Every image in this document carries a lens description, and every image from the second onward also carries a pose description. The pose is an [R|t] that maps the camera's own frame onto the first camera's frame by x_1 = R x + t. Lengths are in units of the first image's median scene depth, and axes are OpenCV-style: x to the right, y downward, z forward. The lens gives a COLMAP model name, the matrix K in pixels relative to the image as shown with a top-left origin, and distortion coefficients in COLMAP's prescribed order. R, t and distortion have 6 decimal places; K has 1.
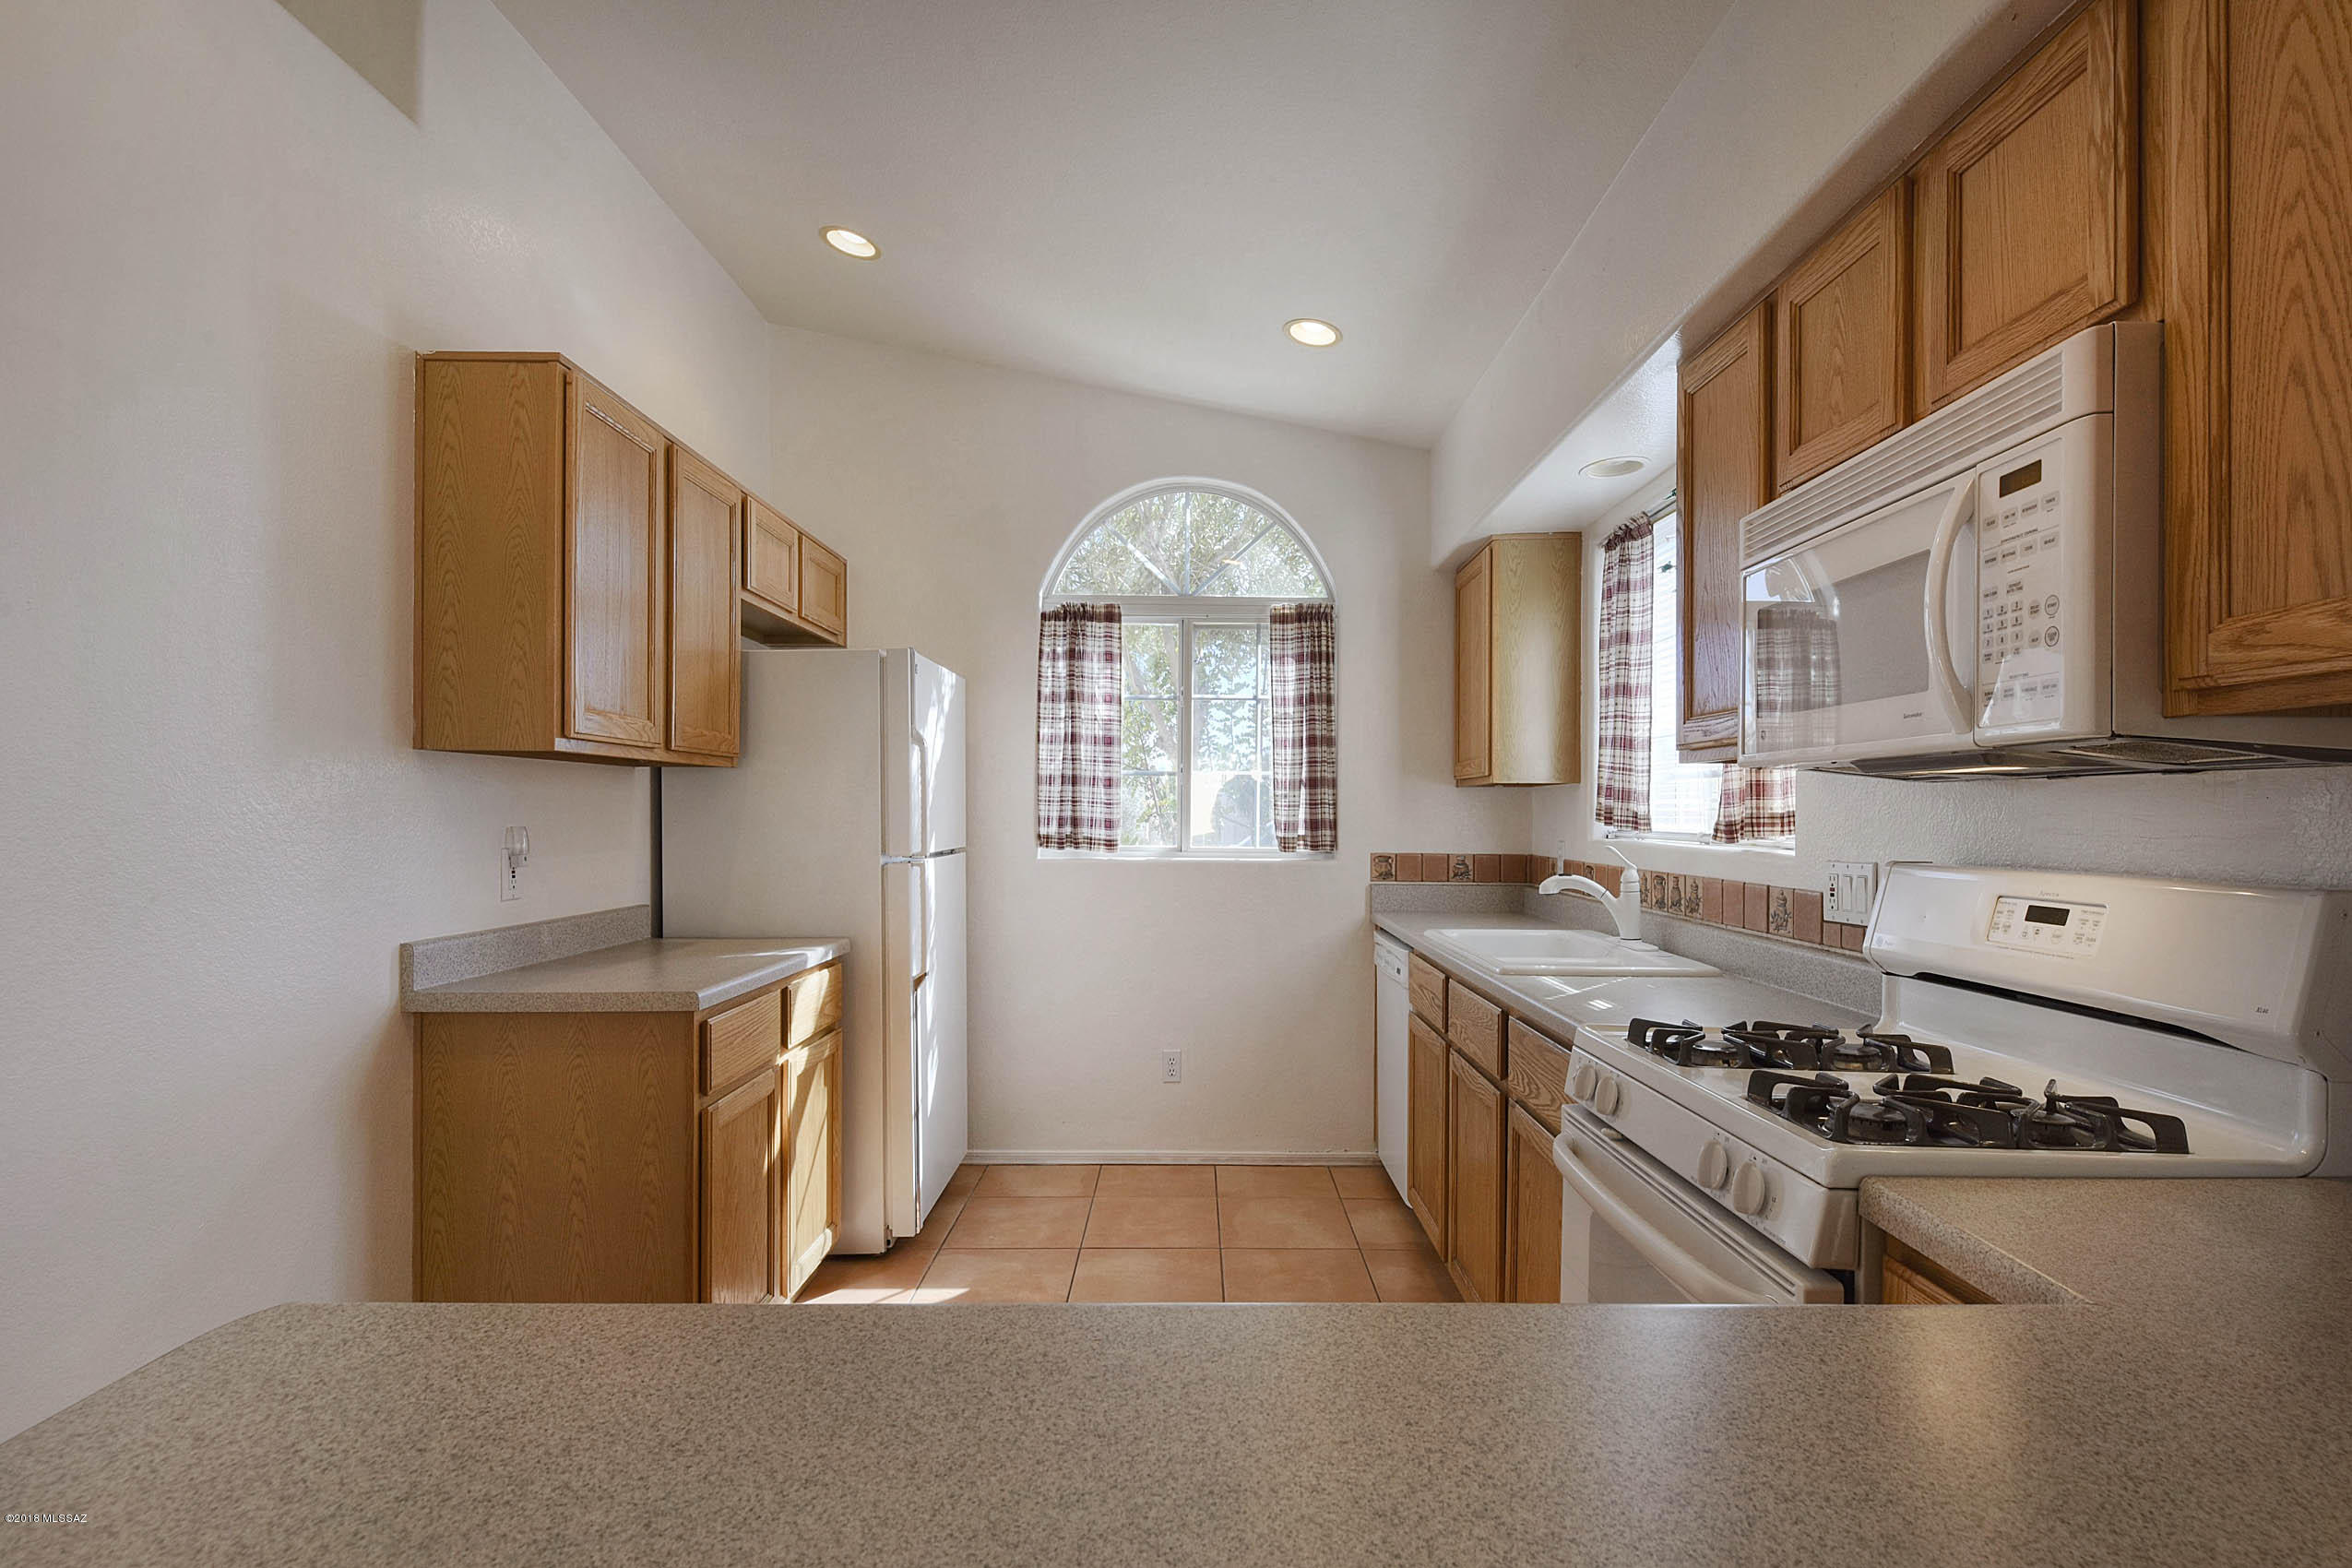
lens RADIAL K [[1075.6, 0, 1155.6], [0, 1075.6, 831.9], [0, 0, 1]] dist [-0.000339, -0.004532]
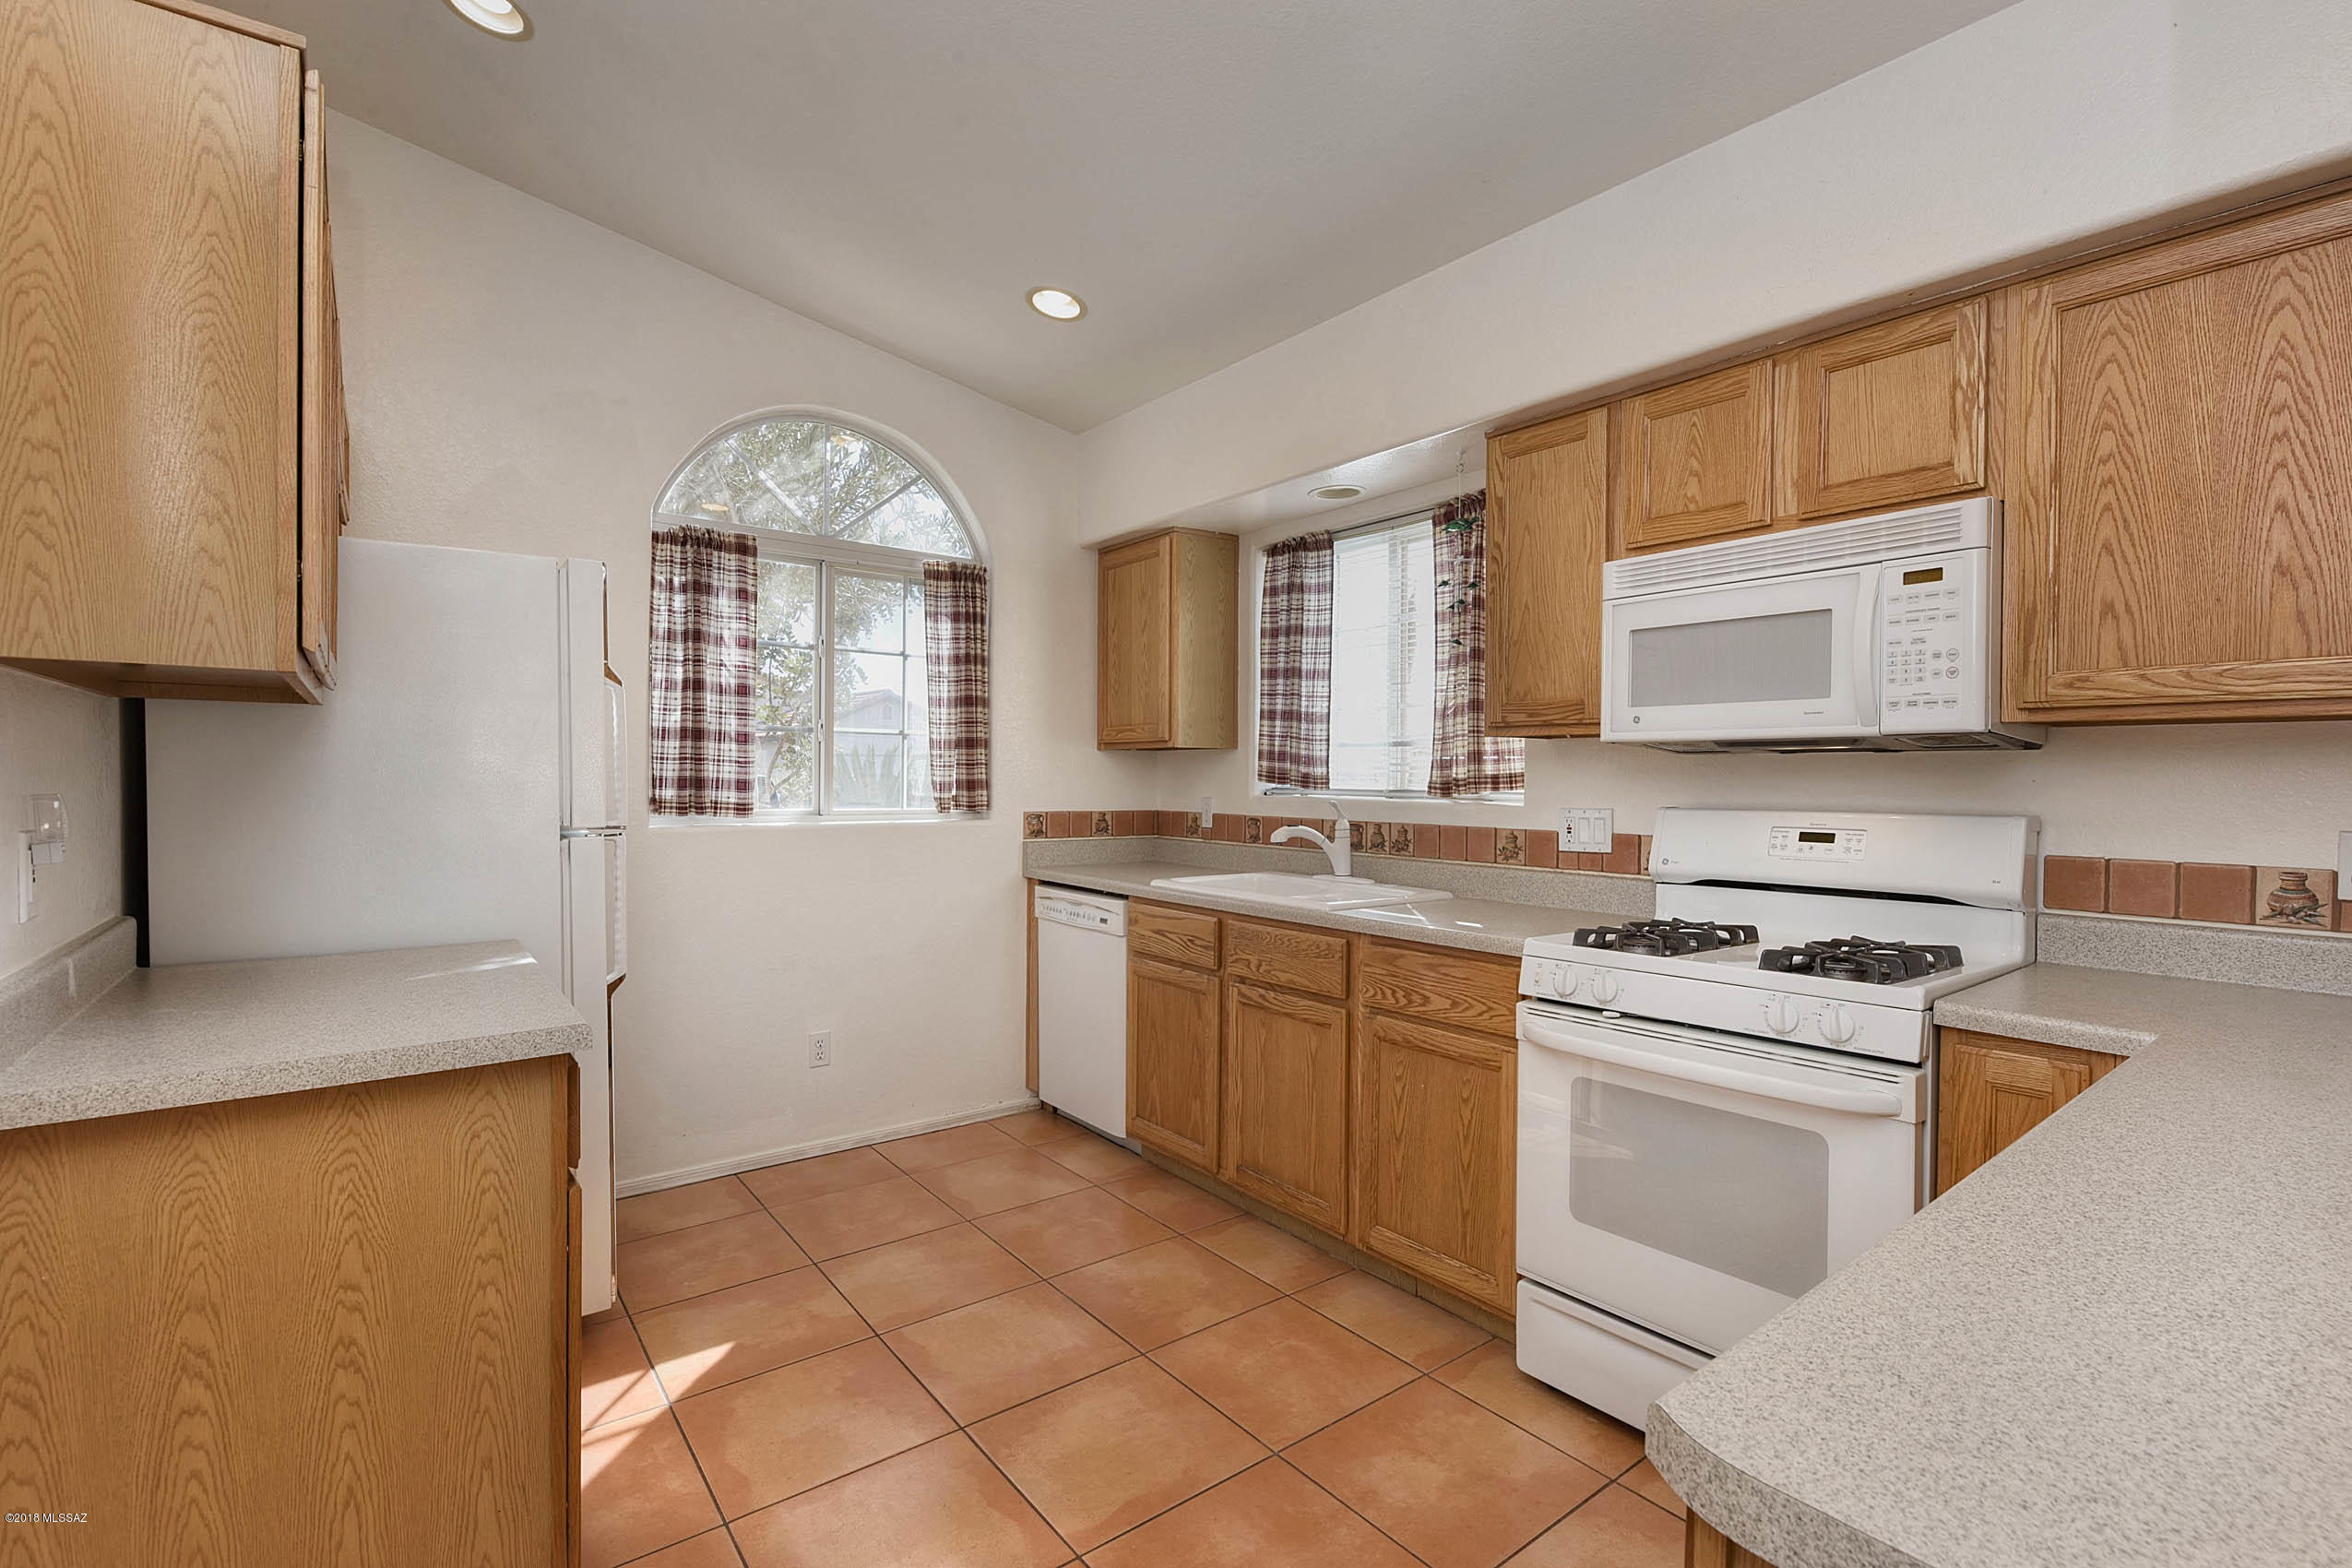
lens RADIAL K [[1075.6, 0, 1061.7], [0, 1075.6, 805.0], [0, 0, 1]] dist [-0.000339, -0.004532]
pose [[0.786542, -0.016316, 0.617322, -0.407886], [0.008902, 0.999847, 0.015084, -0.002695], [-0.617473, -0.006368, 0.786566, 0.160570]]
